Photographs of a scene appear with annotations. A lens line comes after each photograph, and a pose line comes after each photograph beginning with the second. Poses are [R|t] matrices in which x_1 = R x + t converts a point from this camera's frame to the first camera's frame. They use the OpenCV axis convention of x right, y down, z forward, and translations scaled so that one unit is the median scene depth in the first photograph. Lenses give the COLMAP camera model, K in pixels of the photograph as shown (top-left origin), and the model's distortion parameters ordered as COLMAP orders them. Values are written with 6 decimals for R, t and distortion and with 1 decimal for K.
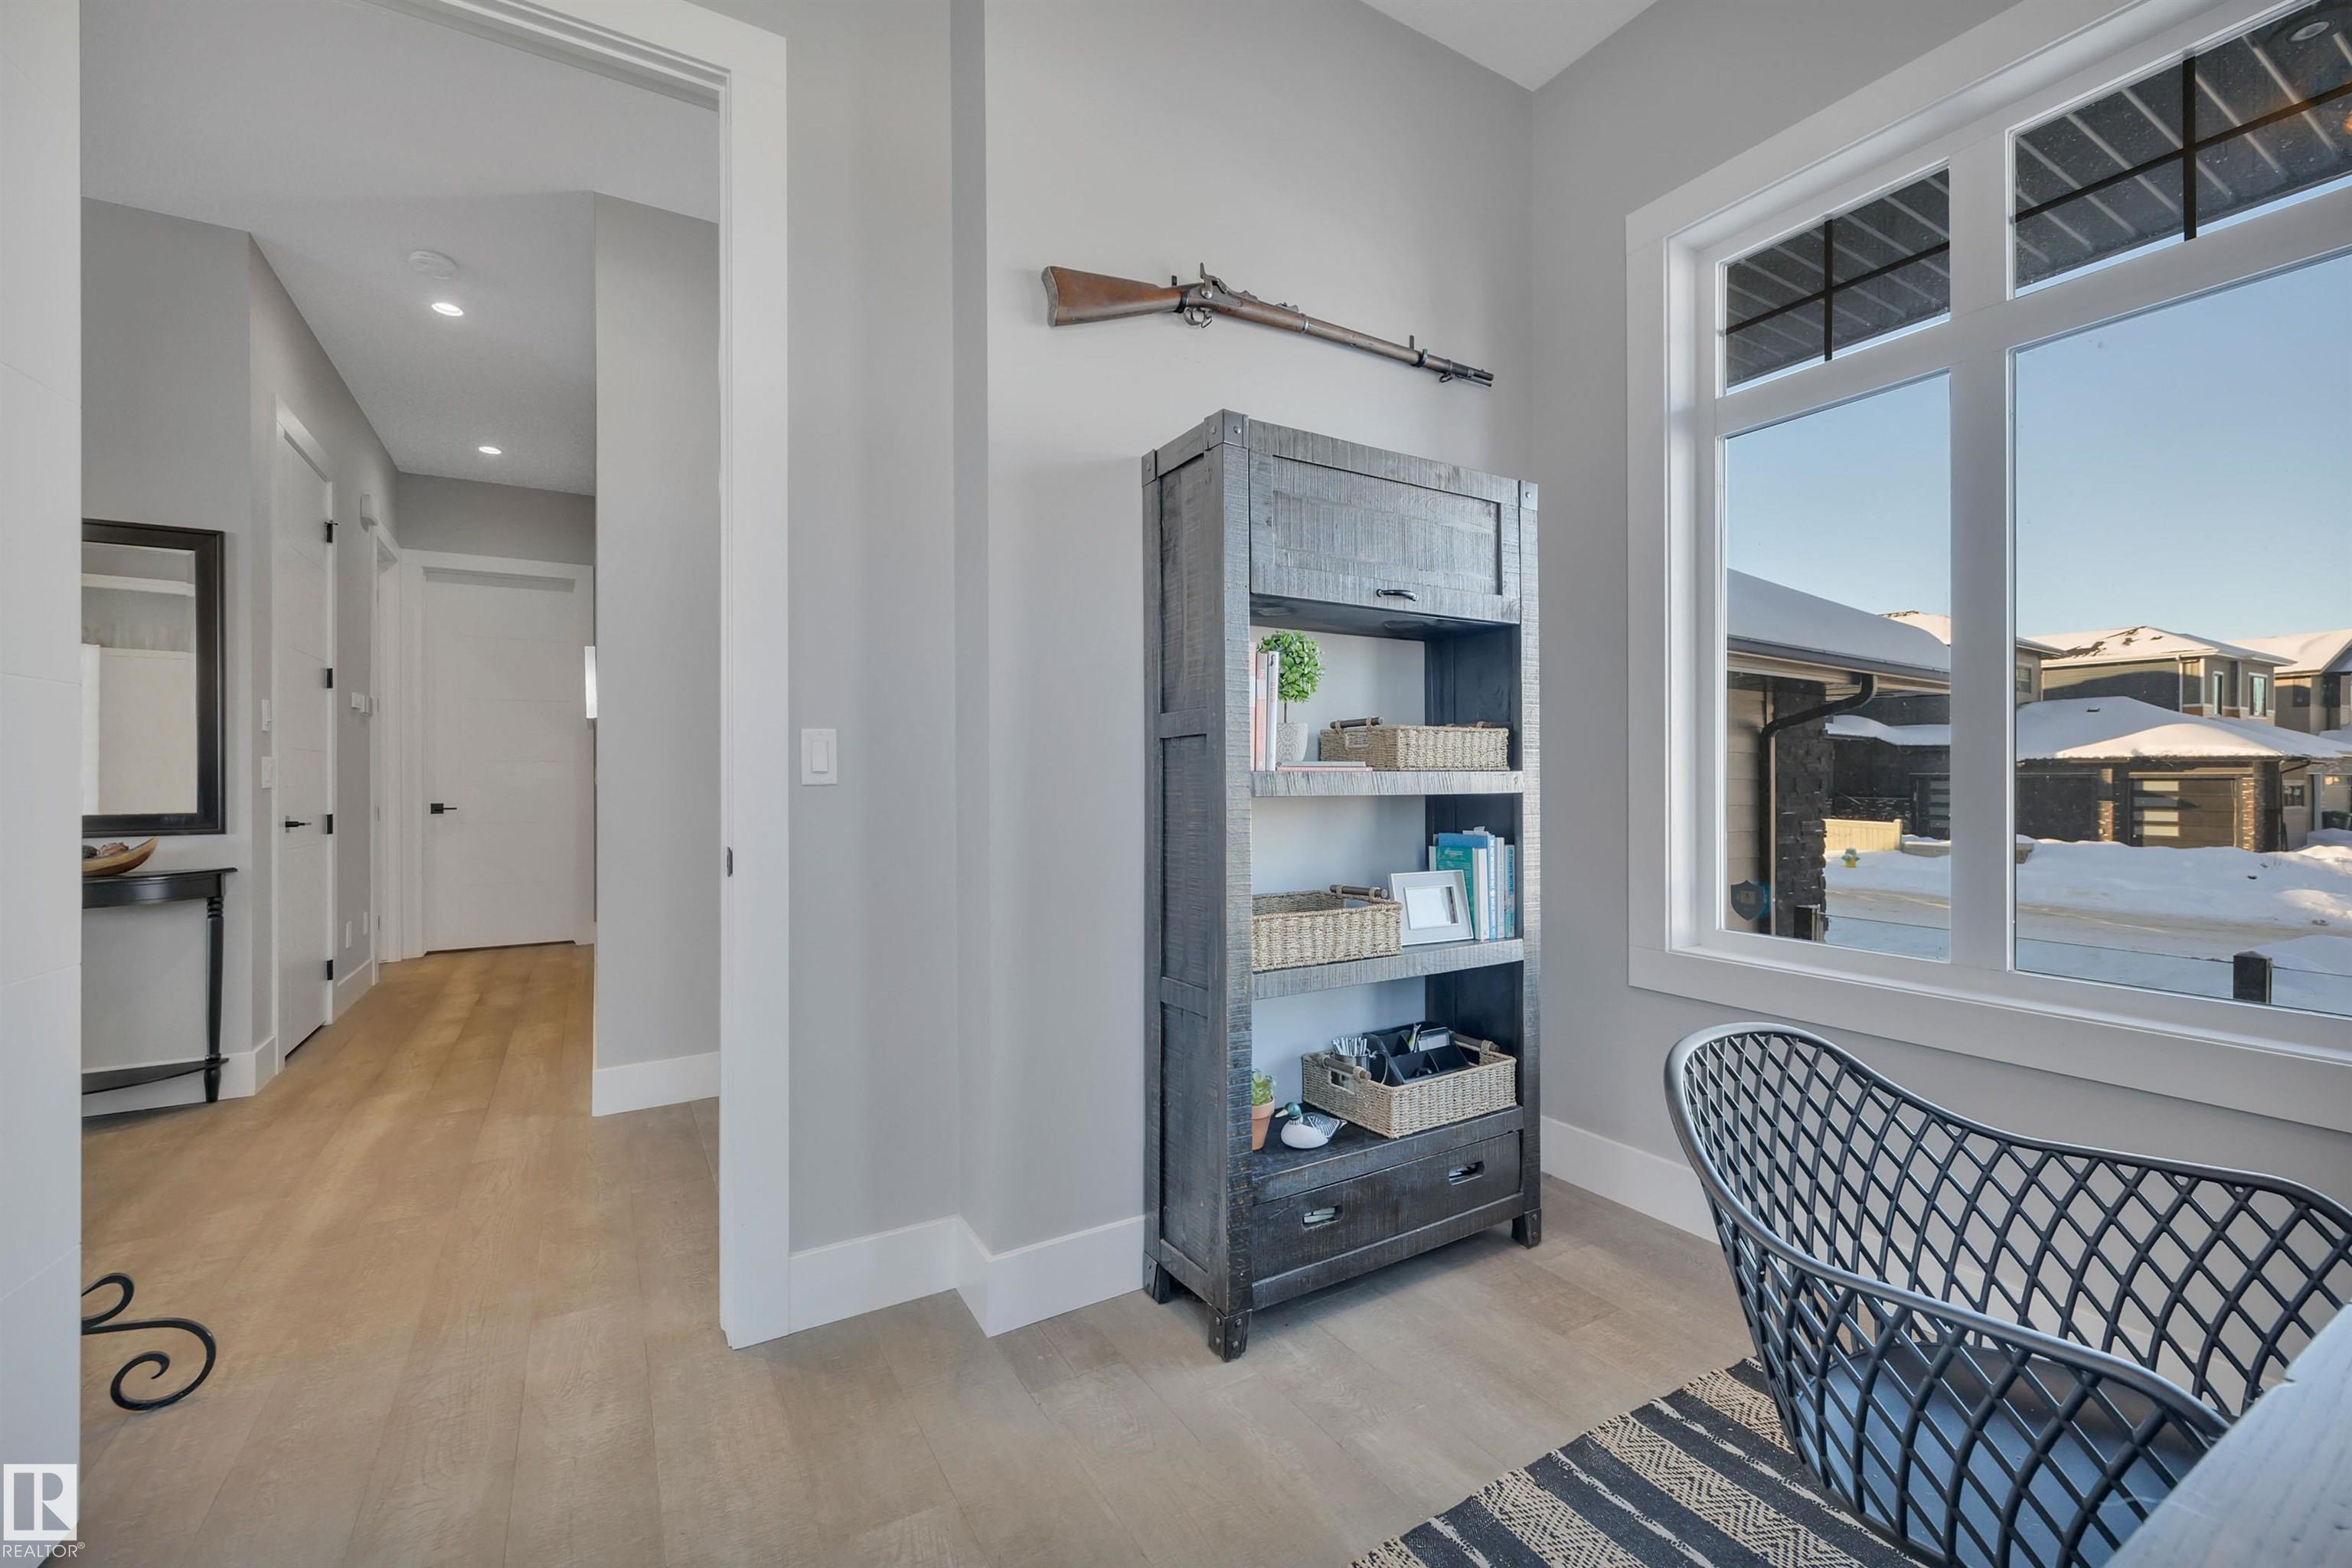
lens RADIAL K [[963.7, 0, 1159.8], [0, 963.7, 787.5], [0, 0, 1]] dist [0.019034, -0.005785]
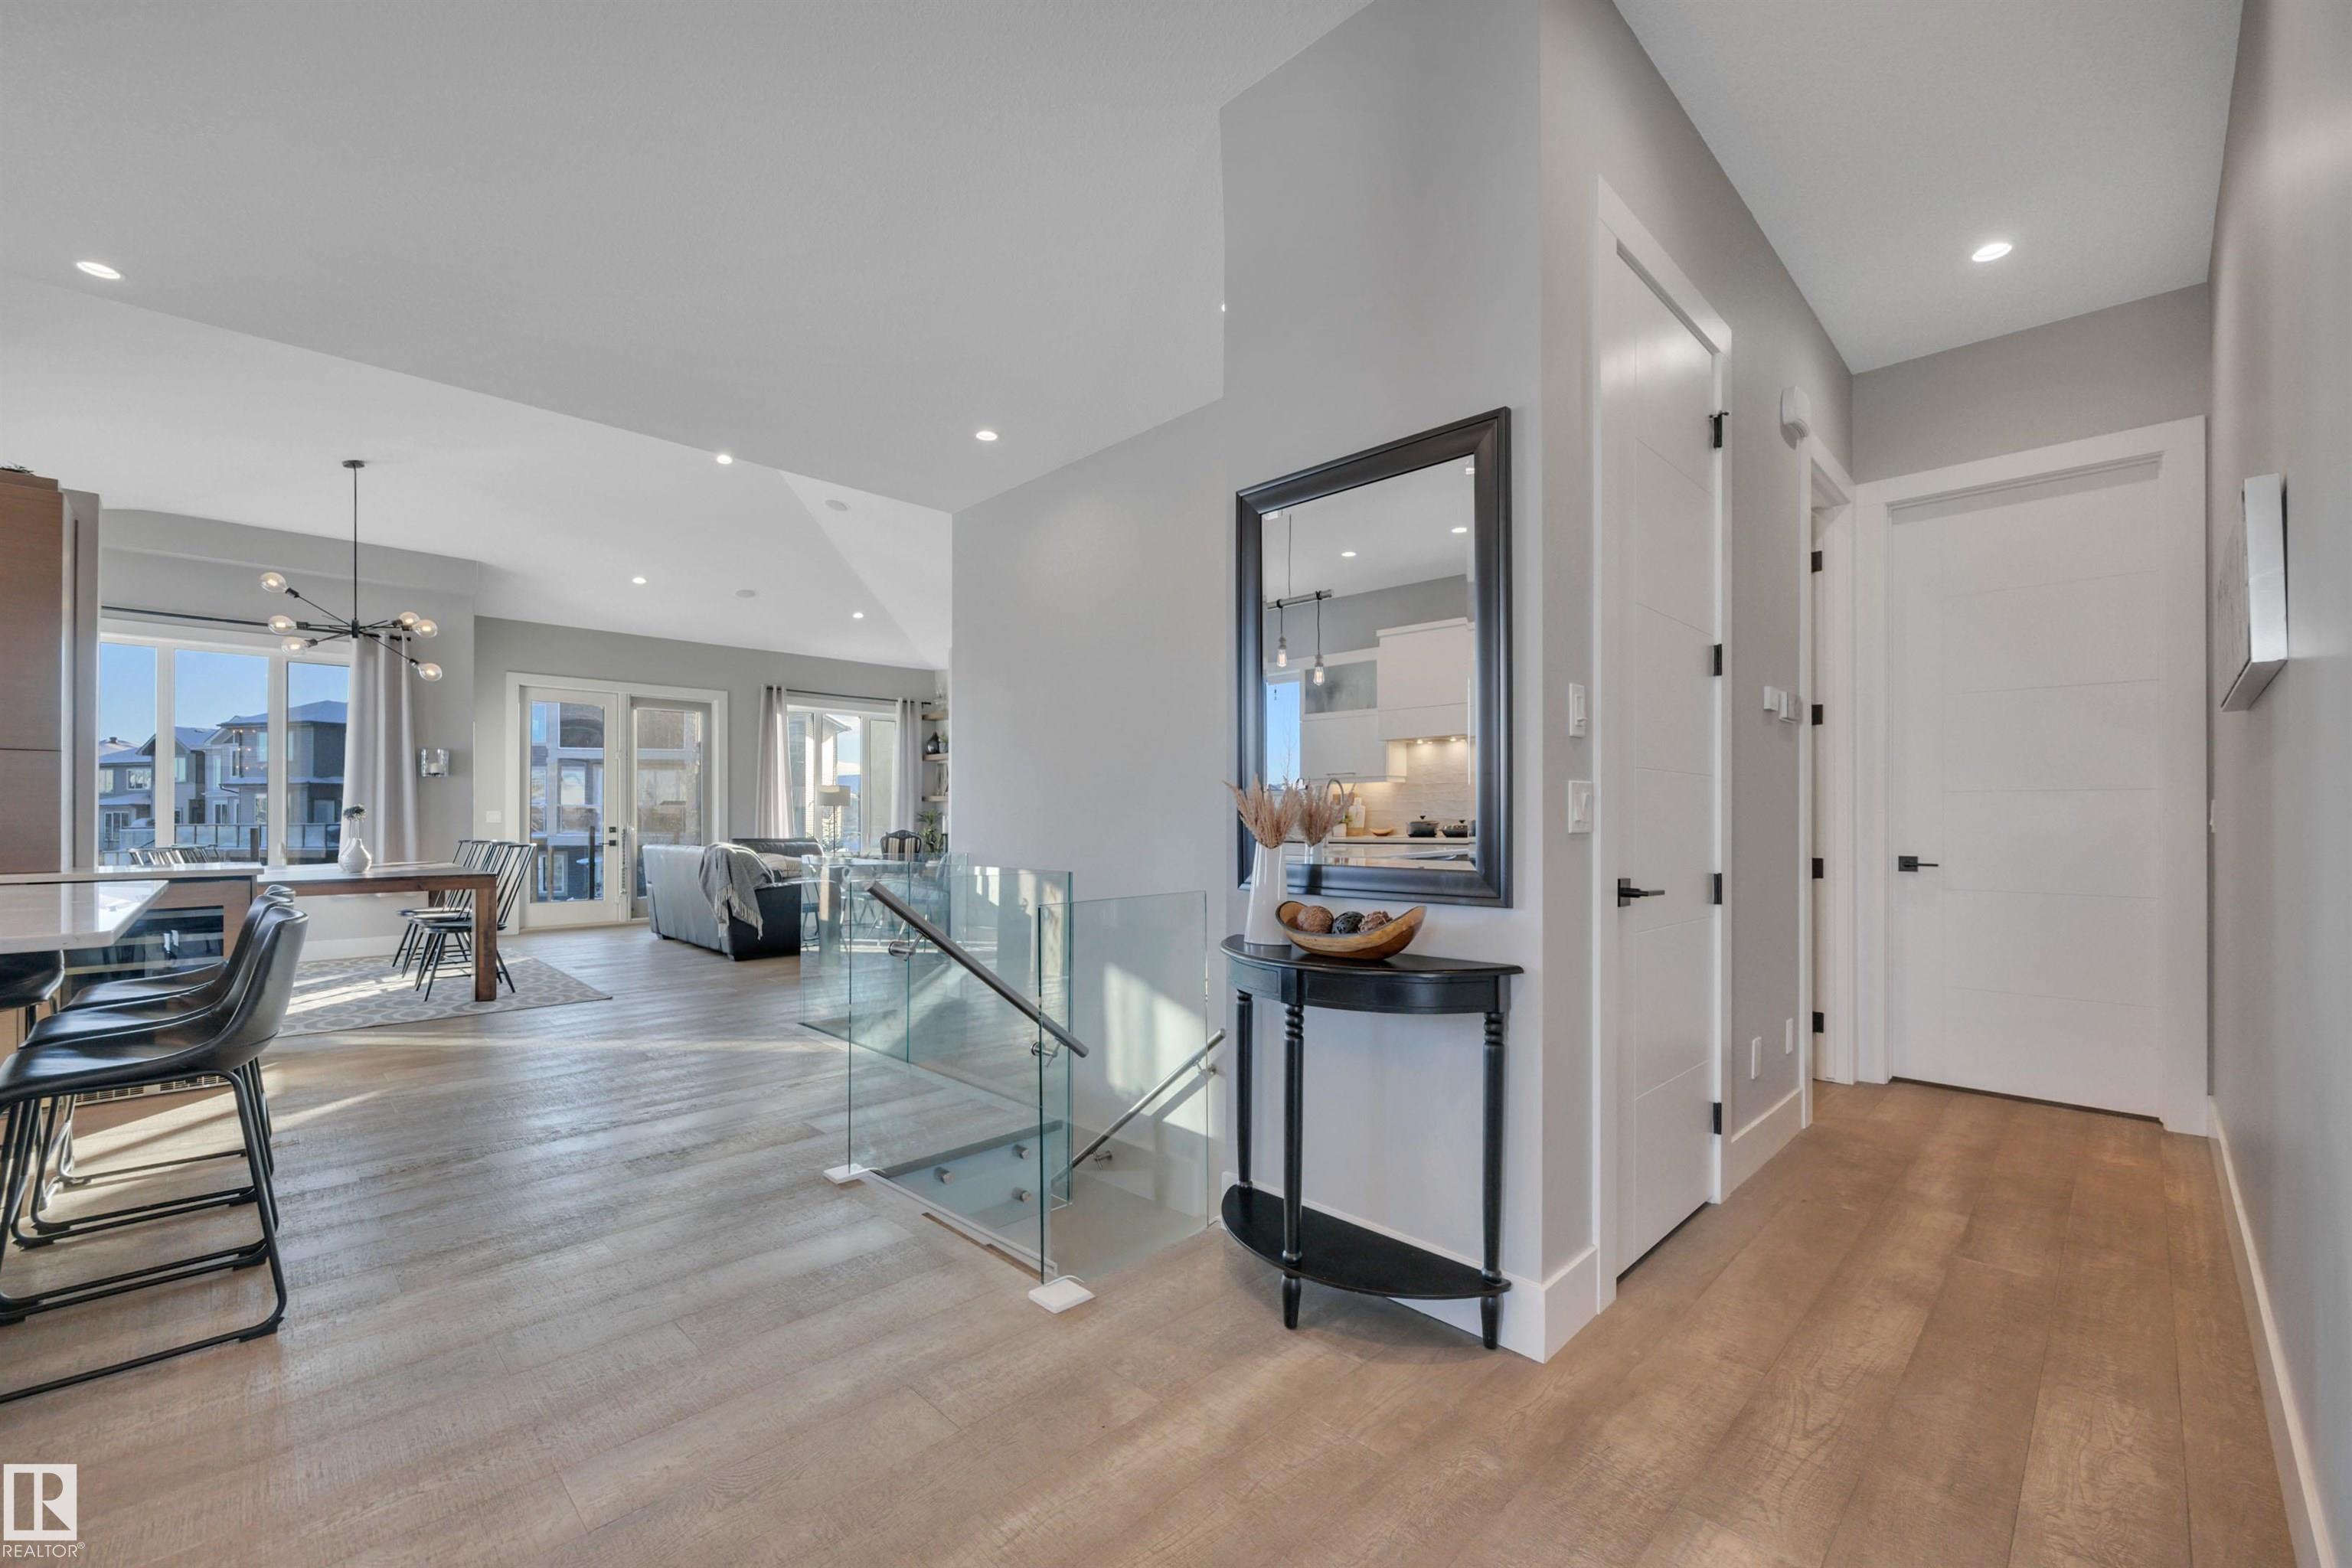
lens RADIAL K [[953.8, 0, 1166.6], [0, 953.8, 804.2], [0, 0, 1]] dist [-0.001404, 0.000114]
pose [[0.242483, -0.011891, -0.970083, -0.340448], [-0.012484, 0.999804, -0.015376, -0.003529], [0.970075, 0.015838, 0.242287, 0.508543]]
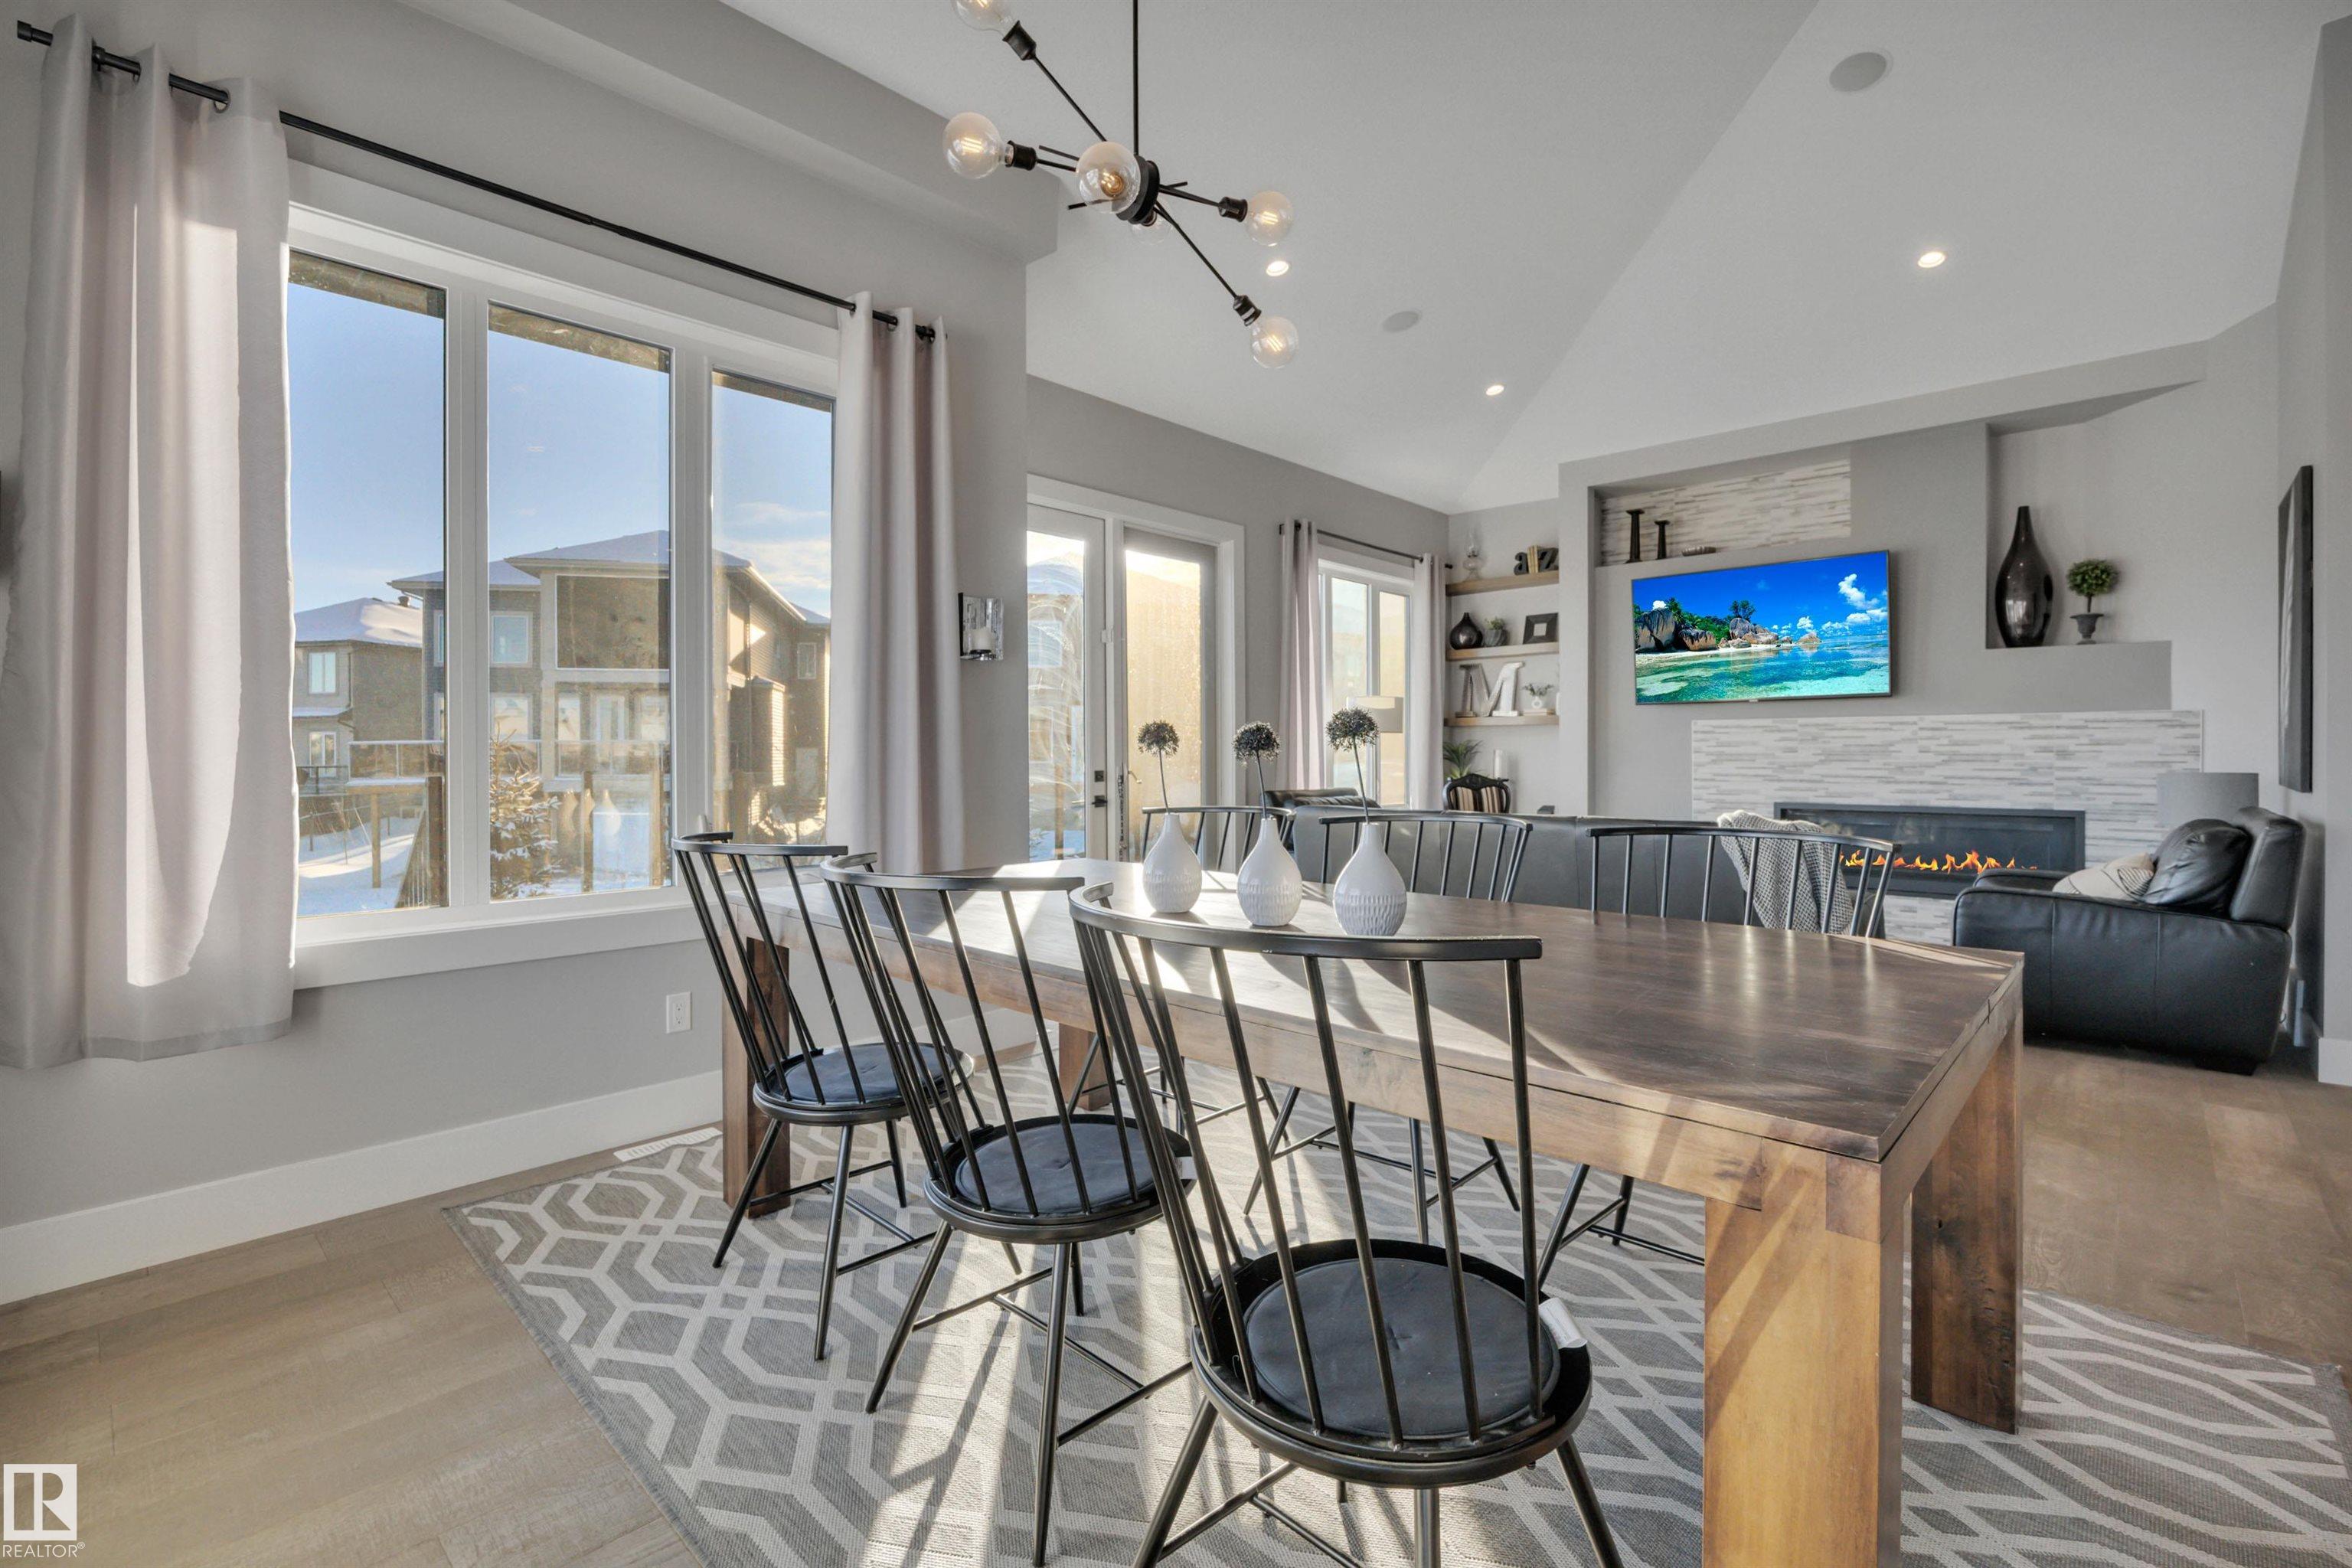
lens RADIAL K [[1033.6, 0, 1176.0], [0, 1033.6, 784.0], [0, 0, 1]] dist [-0.014173, 0.000083]
pose [[0.277677, 0.028355, -0.960256, -0.376662], [-0.010904, 0.999593, 0.026364, -0.003041], [0.960613, 0.003150, 0.277873, 0.479382]]
